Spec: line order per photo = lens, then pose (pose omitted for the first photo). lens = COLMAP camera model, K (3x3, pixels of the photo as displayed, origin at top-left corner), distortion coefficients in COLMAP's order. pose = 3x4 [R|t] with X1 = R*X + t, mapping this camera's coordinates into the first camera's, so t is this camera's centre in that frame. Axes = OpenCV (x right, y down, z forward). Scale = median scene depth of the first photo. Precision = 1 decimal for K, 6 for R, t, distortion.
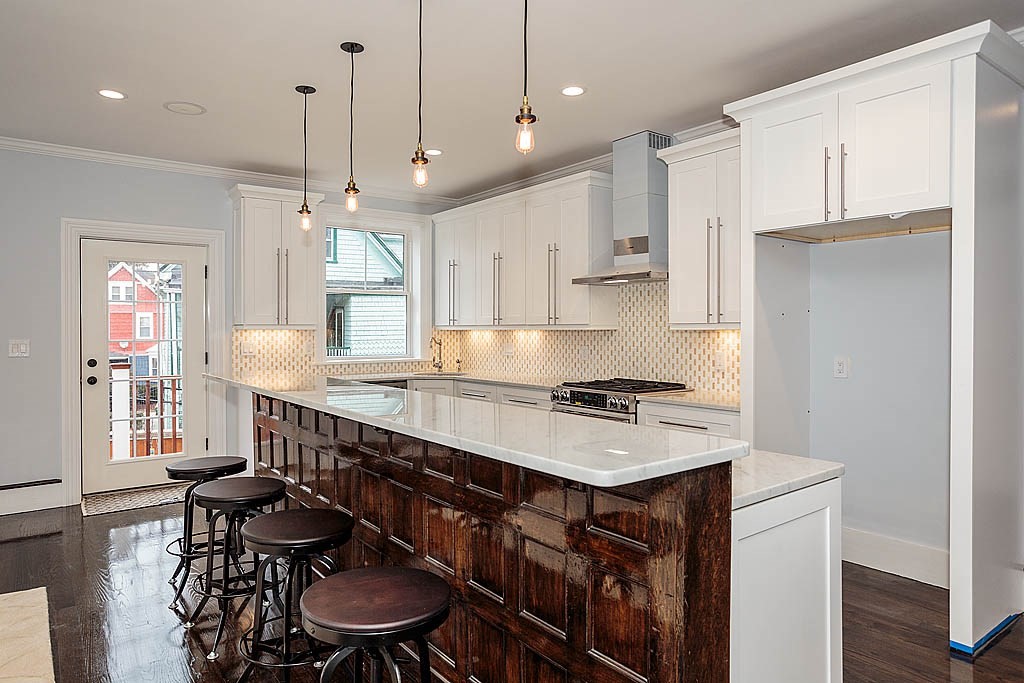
lens RADIAL K [[640.2, 0, 512.0], [0, 640.2, 341.5], [0, 0, 1]] dist [0.001835, -0.000503]
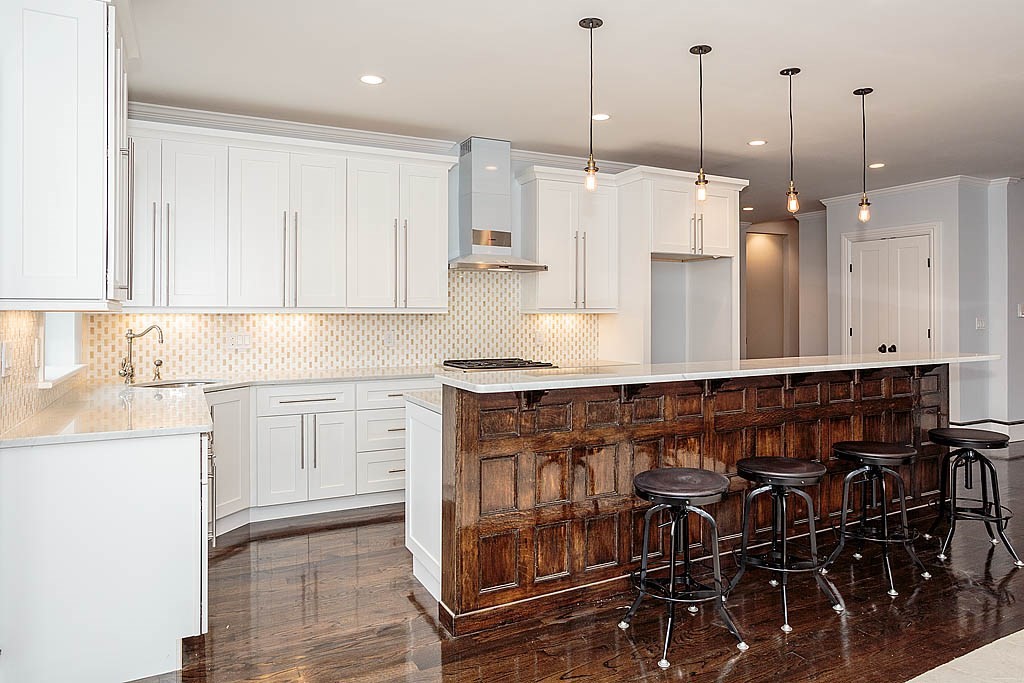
lens RADIAL K [[640.2, 0, 512.0], [0, 640.2, 341.5], [0, 0, 1]] dist [0.001835, -0.000503]
pose [[0.179424, -0.044484, 0.982766, -0.908986], [0.014287, 0.998990, 0.042610, -0.017455], [-0.983668, 0.006395, 0.179878, 0.774516]]
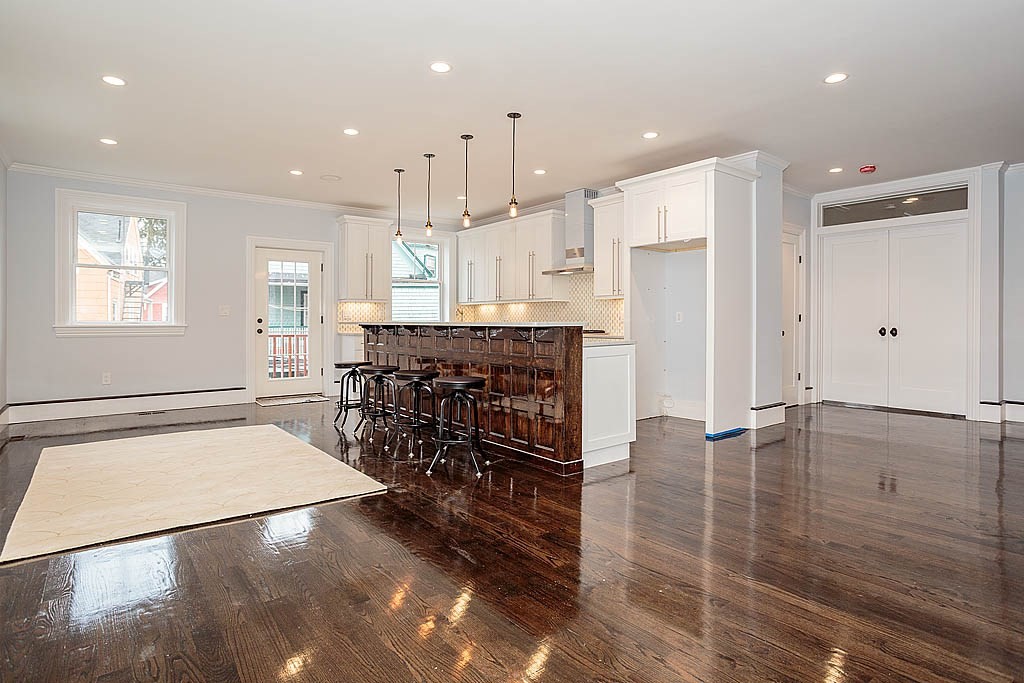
lens RADIAL K [[545.6, 0, 509.5], [0, 545.6, 326.8], [0, 0, 1]] dist [-0.001686, -0.000067]
pose [[0.999985, 0.003067, 0.004596, -0.001063], [-0.003034, 0.999969, -0.007211, 0.065868], [-0.004618, 0.007197, 0.999963, -0.502583]]
